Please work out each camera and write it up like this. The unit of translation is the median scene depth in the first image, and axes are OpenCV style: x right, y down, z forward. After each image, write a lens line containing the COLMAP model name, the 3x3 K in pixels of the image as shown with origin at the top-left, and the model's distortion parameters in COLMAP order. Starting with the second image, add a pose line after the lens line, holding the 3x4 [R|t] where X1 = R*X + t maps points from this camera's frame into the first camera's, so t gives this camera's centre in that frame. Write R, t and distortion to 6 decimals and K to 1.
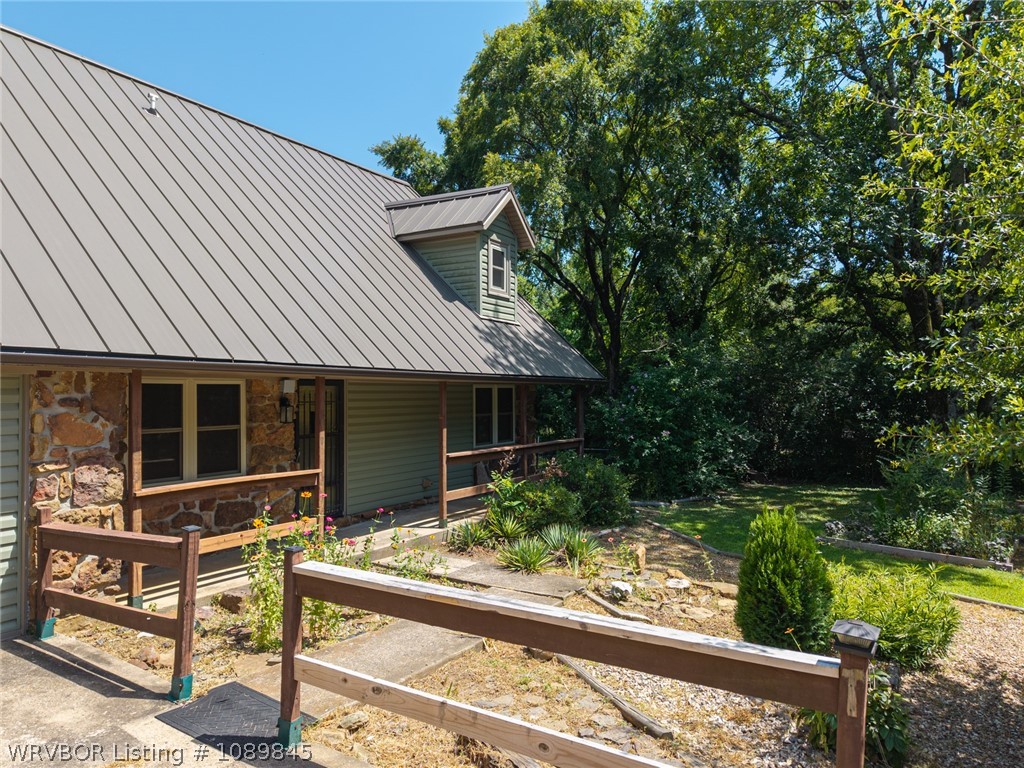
lens RADIAL K [[681.8, 0, 512.0], [0, 681.8, 384.0], [0, 0, 1]] dist [0.055812, -0.052466]
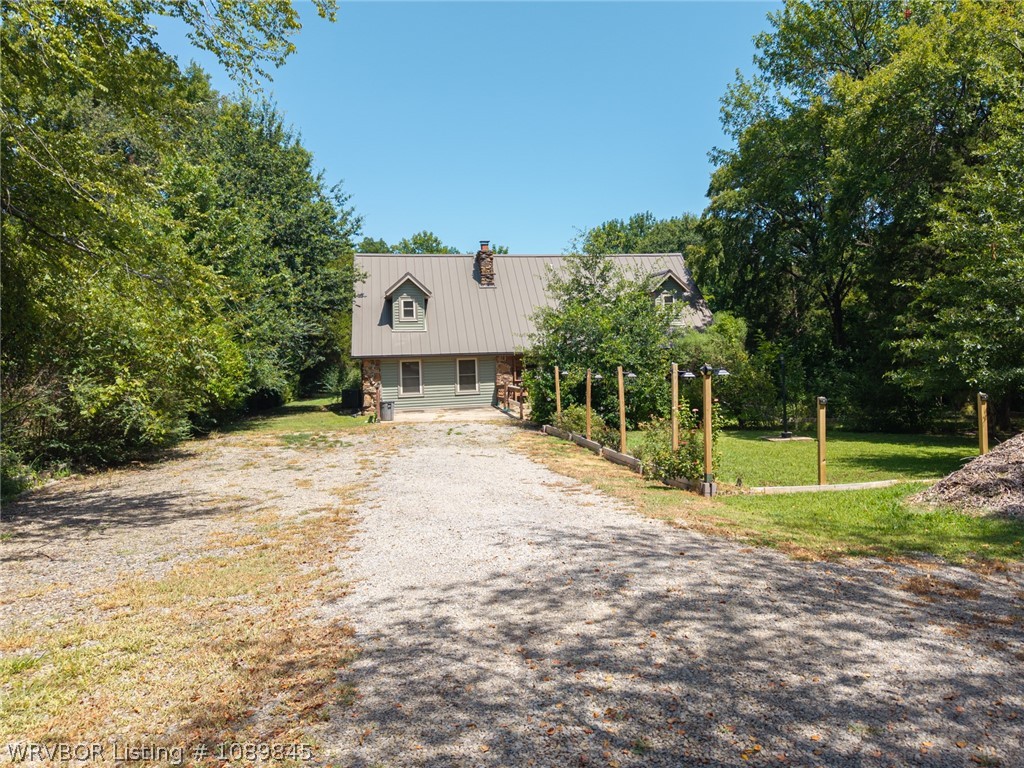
lens RADIAL K [[739.3, 0, 561.5], [0, 739.3, 348.8], [0, 0, 1]] dist [0.062604, -0.088021]
pose [[0.700114, -0.031265, -0.713346, 2.061273], [0.039735, 0.999199, -0.004795, -0.015604], [0.712924, -0.024988, 0.700796, -1.453172]]
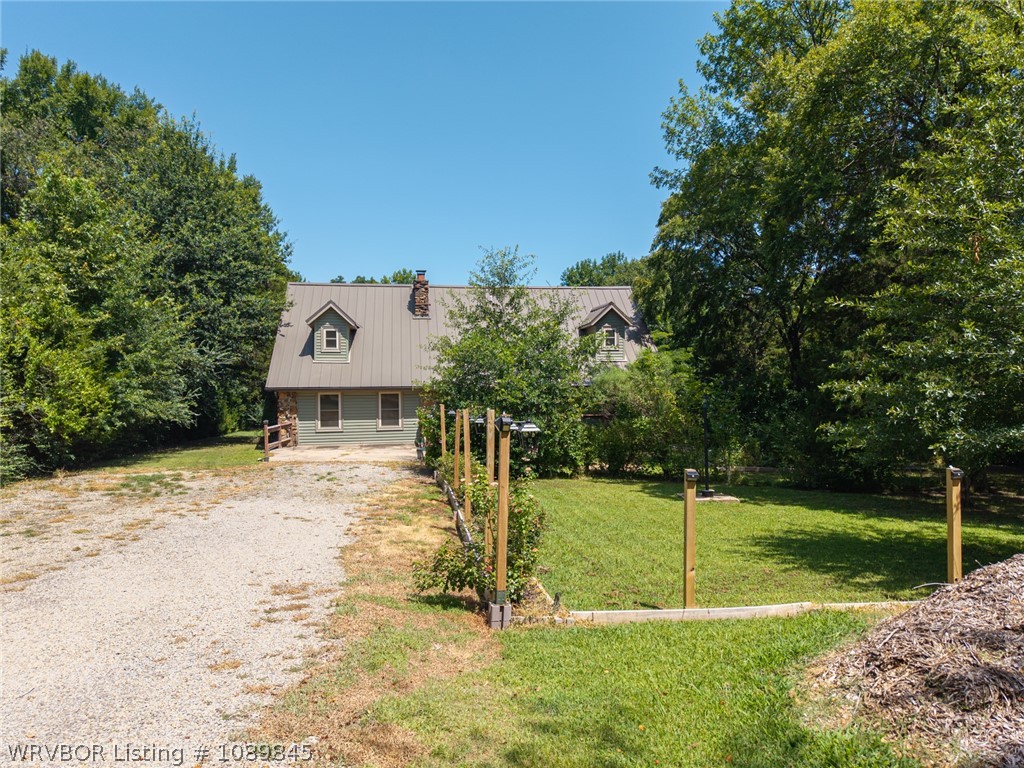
lens RADIAL K [[676.7, 0, 512.0], [0, 676.7, 384.0], [0, 0, 1]] dist [0.035053, -0.033858]
pose [[0.655196, -0.017487, -0.755256, 1.915073], [0.020714, 0.999772, -0.005179, -0.014400], [0.755174, -0.012251, 0.655409, -0.952794]]
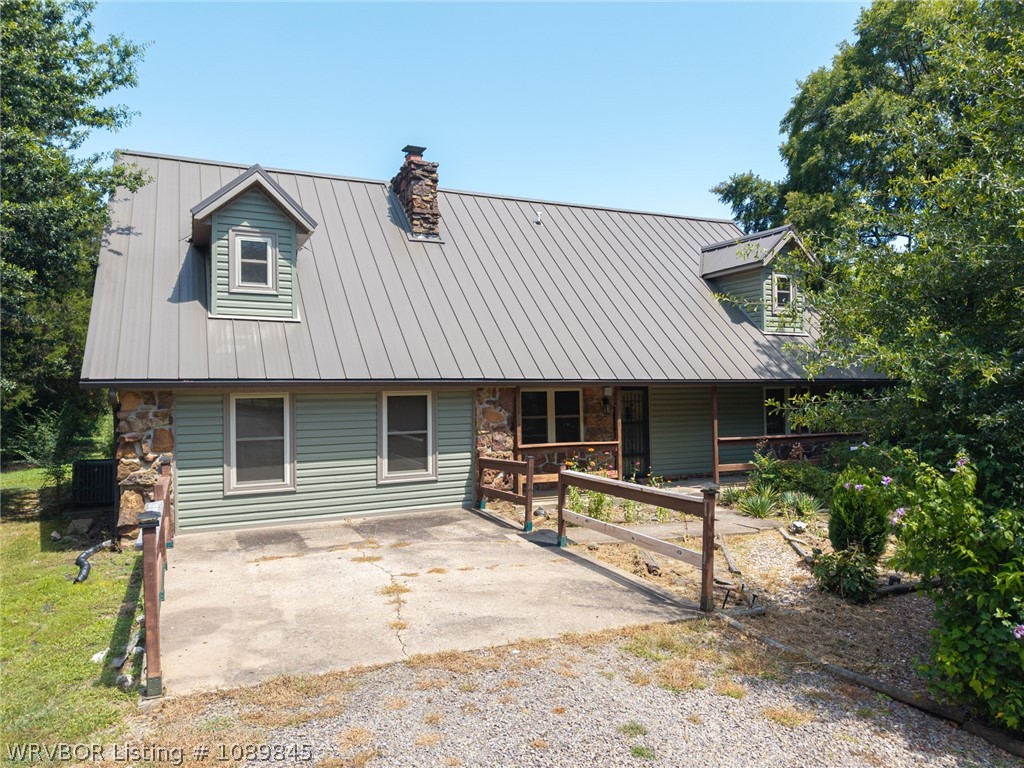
lens RADIAL K [[691.0, 0, 512.0], [0, 691.0, 384.0], [0, 0, 1]] dist [0.041853, -0.046843]
pose [[0.833733, -0.017925, -0.551876, 0.342104], [0.020058, 0.999796, -0.002172, -0.013308], [0.551803, -0.009259, 0.833923, -0.426020]]
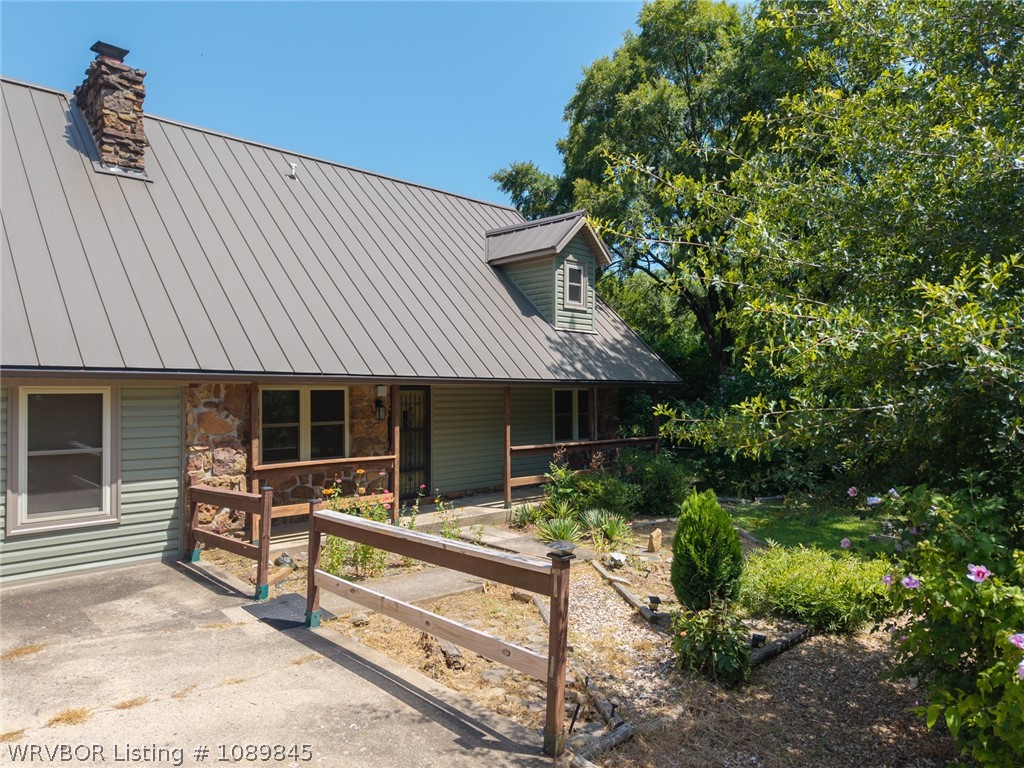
lens RADIAL K [[679.9, 0, 512.0], [0, 679.9, 384.0], [0, 0, 1]] dist [0.074200, -0.100353]
pose [[0.970442, -0.004776, -0.241288, 0.195716], [0.005093, 0.999987, 0.000691, -0.008688], [0.241281, -0.001899, 0.970453, -0.155068]]
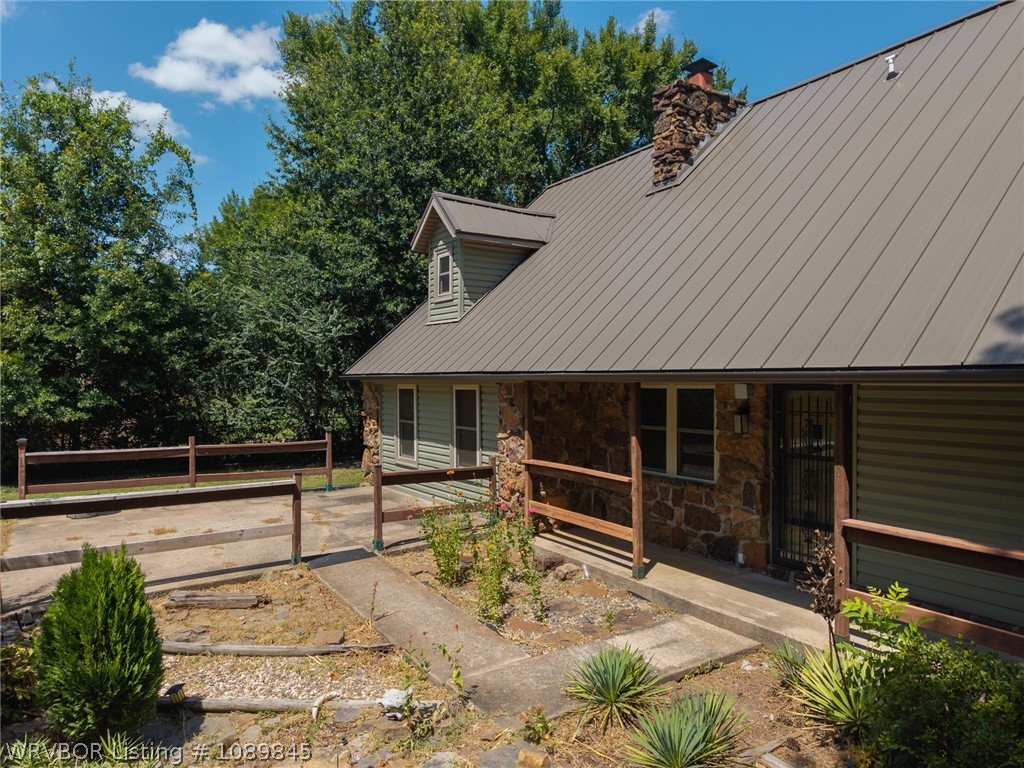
lens RADIAL K [[676.7, 0, 512.0], [0, 676.7, 384.0], [0, 0, 1]] dist [0.035053, -0.033858]
pose [[-0.429348, 0.005589, -0.903122, 0.506204], [0.012287, 0.999924, 0.000347, -0.008633], [0.903056, -0.010948, -0.429384, 0.995622]]
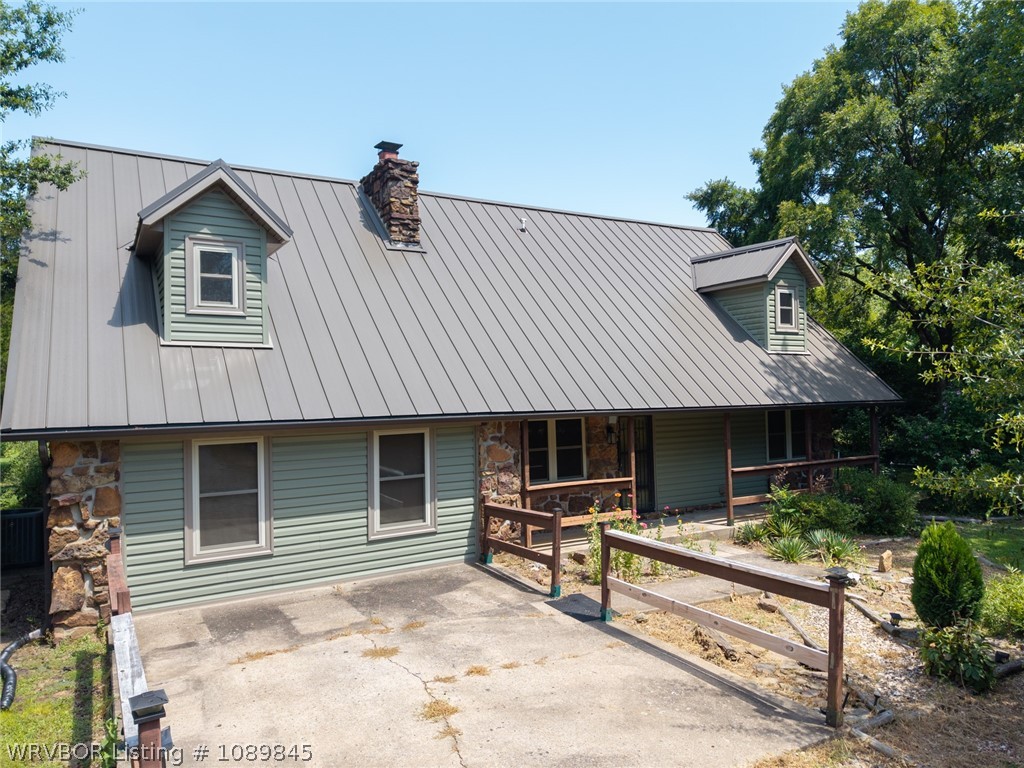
lens RADIAL K [[700.2, 0, 512.0], [0, 700.2, 384.0], [0, 0, 1]] dist [0.025920, -0.021428]
pose [[0.883600, -0.024872, -0.467582, 0.162214], [0.027027, 0.999633, -0.002099, -0.066034], [0.467462, -0.010782, 0.883947, -0.366465]]
